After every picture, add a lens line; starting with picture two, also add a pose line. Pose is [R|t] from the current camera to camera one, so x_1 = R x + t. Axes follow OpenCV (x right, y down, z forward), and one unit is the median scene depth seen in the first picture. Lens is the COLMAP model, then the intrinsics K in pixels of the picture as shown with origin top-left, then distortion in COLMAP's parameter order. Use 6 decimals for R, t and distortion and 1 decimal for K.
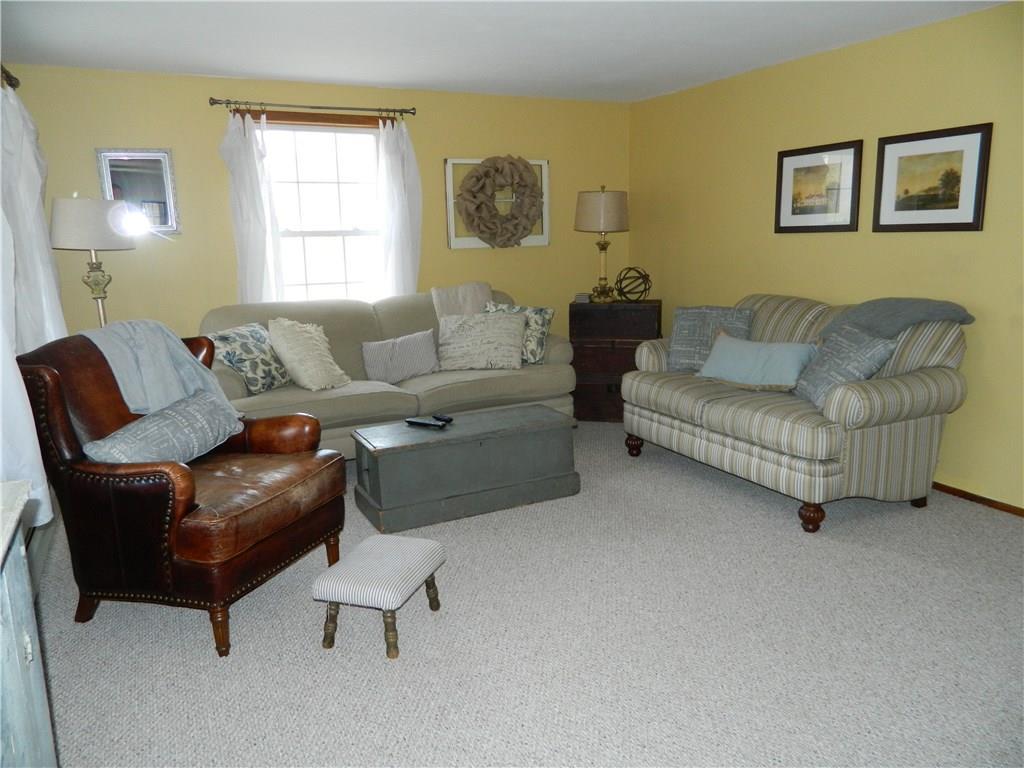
lens RADIAL K [[760.0, 0, 511.5], [0, 760.0, 381.4], [0, 0, 1]] dist [0.000312, -0.008250]
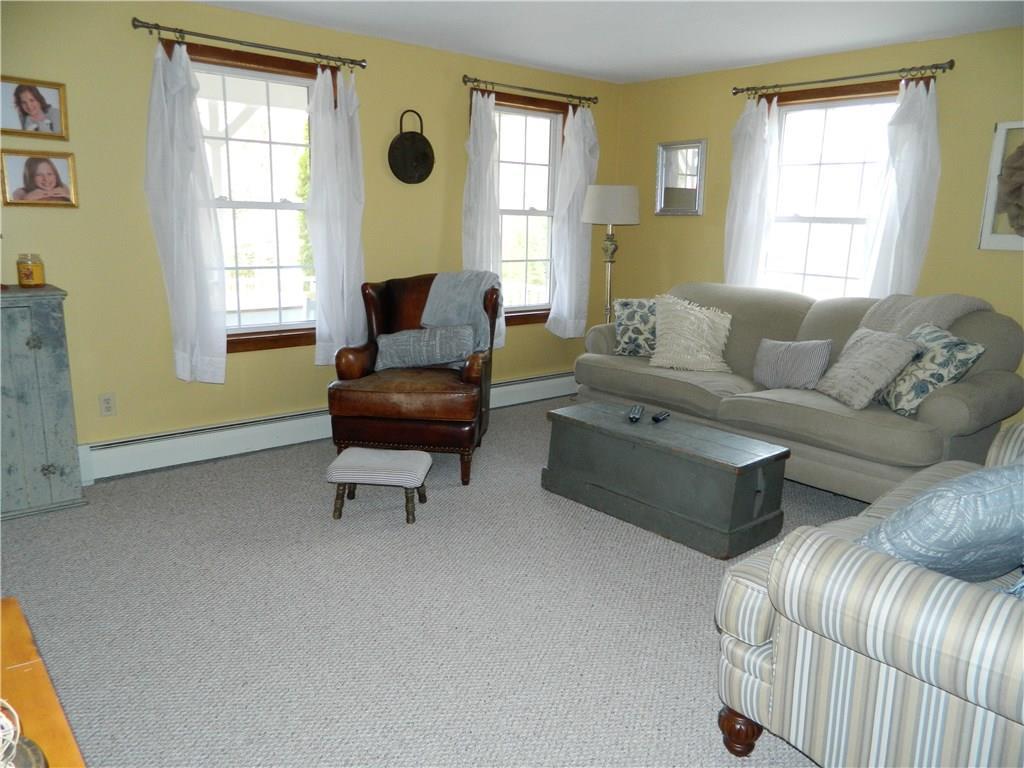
lens RADIAL K [[760.0, 0, 512.3], [0, 760.0, 380.1], [0, 0, 1]] dist [0.000312, -0.008250]
pose [[0.235573, 0.230856, -0.944040, 0.689880], [-0.220961, 0.958661, 0.179294, -0.113584], [0.946405, 0.166359, 0.276845, 0.527193]]
